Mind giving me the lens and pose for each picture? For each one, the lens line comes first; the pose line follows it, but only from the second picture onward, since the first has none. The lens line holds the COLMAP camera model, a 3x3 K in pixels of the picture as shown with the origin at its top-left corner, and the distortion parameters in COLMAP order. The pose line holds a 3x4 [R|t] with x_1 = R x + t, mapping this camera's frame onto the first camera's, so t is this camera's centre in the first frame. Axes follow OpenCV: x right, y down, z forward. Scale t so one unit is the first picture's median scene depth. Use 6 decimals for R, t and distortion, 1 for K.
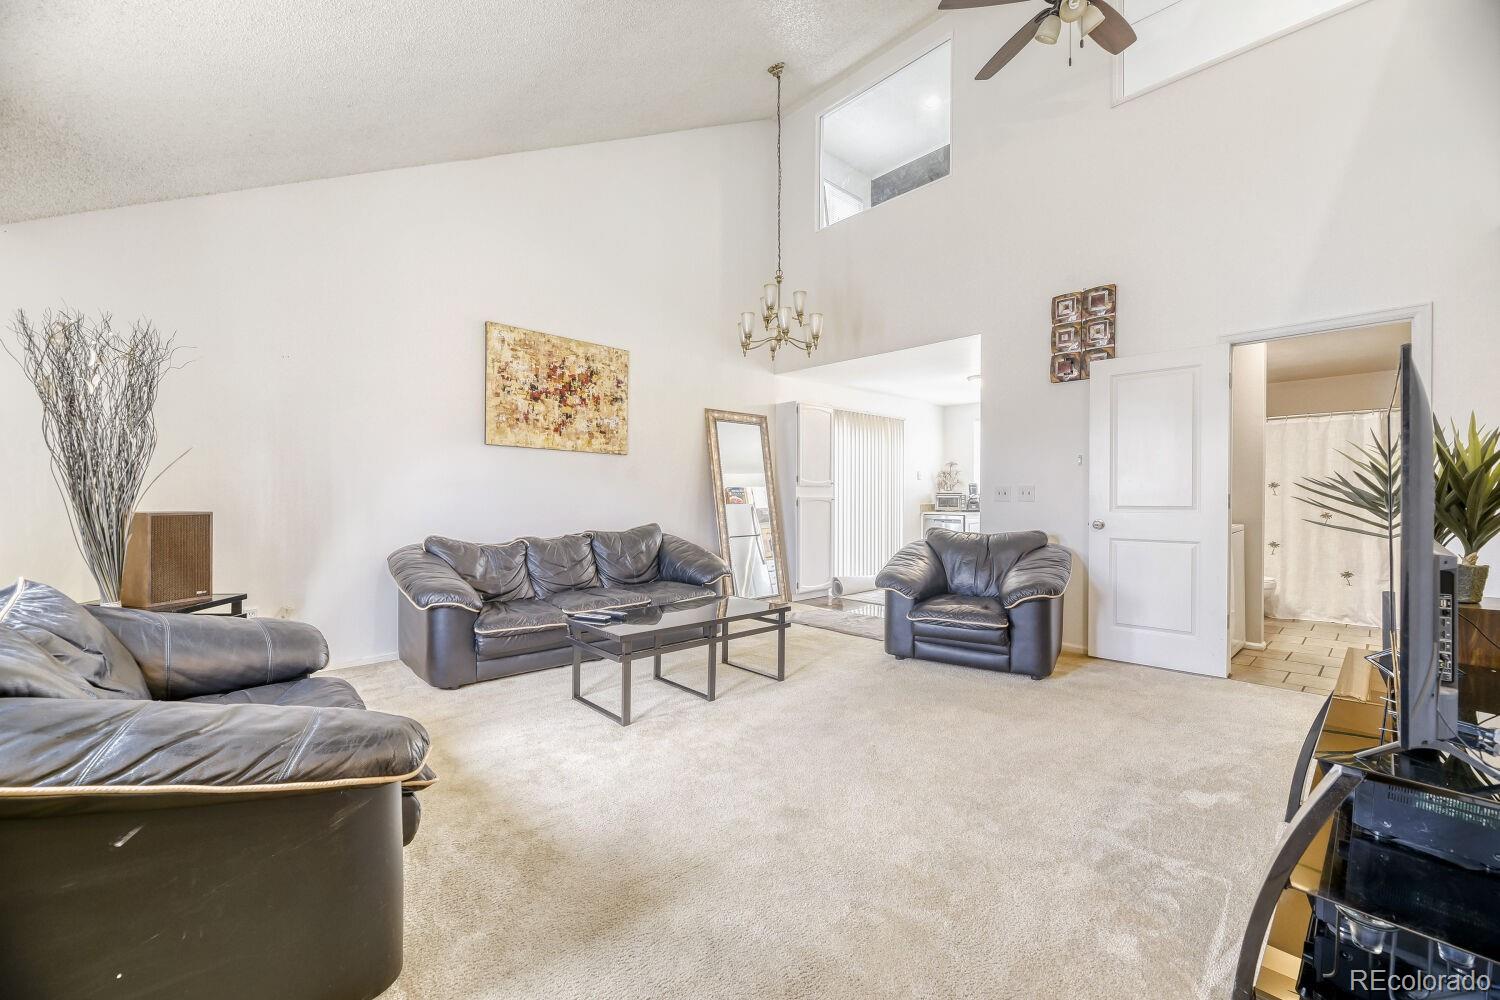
lens RADIAL K [[608.4, 0, 757.5], [0, 608.4, 502.7], [0, 0, 1]] dist [0.000311, -0.000082]
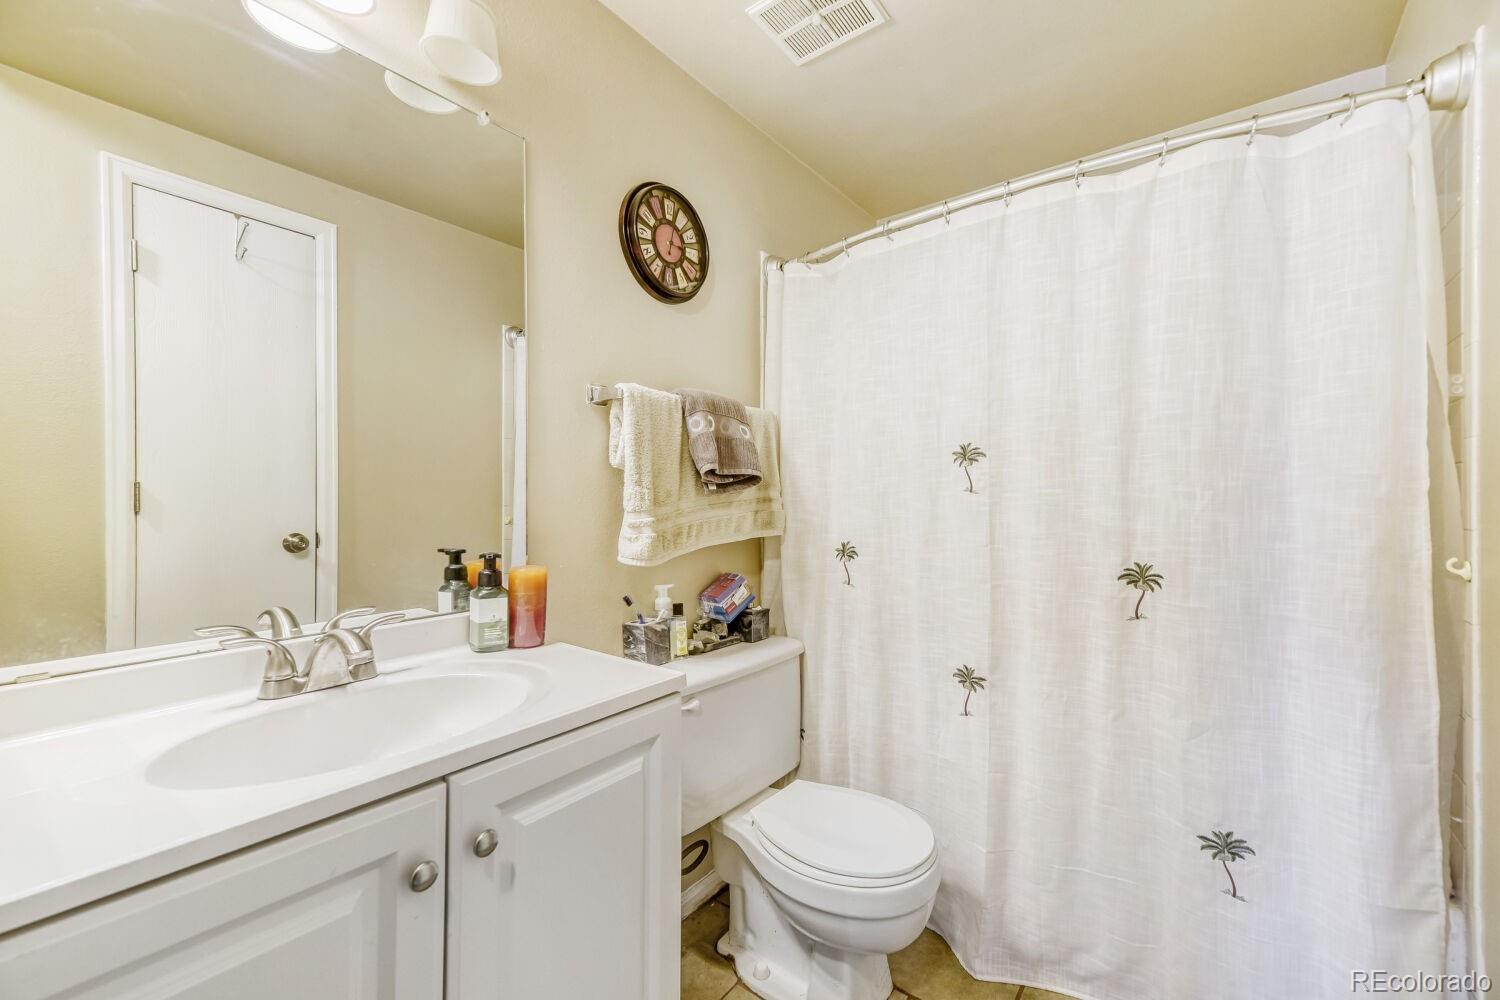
lens RADIAL K [[608.4, 0, 743.3], [0, 608.4, 496.6], [0, 0, 1]] dist [0.000311, -0.000082]
pose [[0.988243, -0.001508, 0.152882, 0.737339], [0.001746, 0.999997, -0.001421, -0.011128], [-0.152880, 0.001671, 0.988243, 0.781960]]
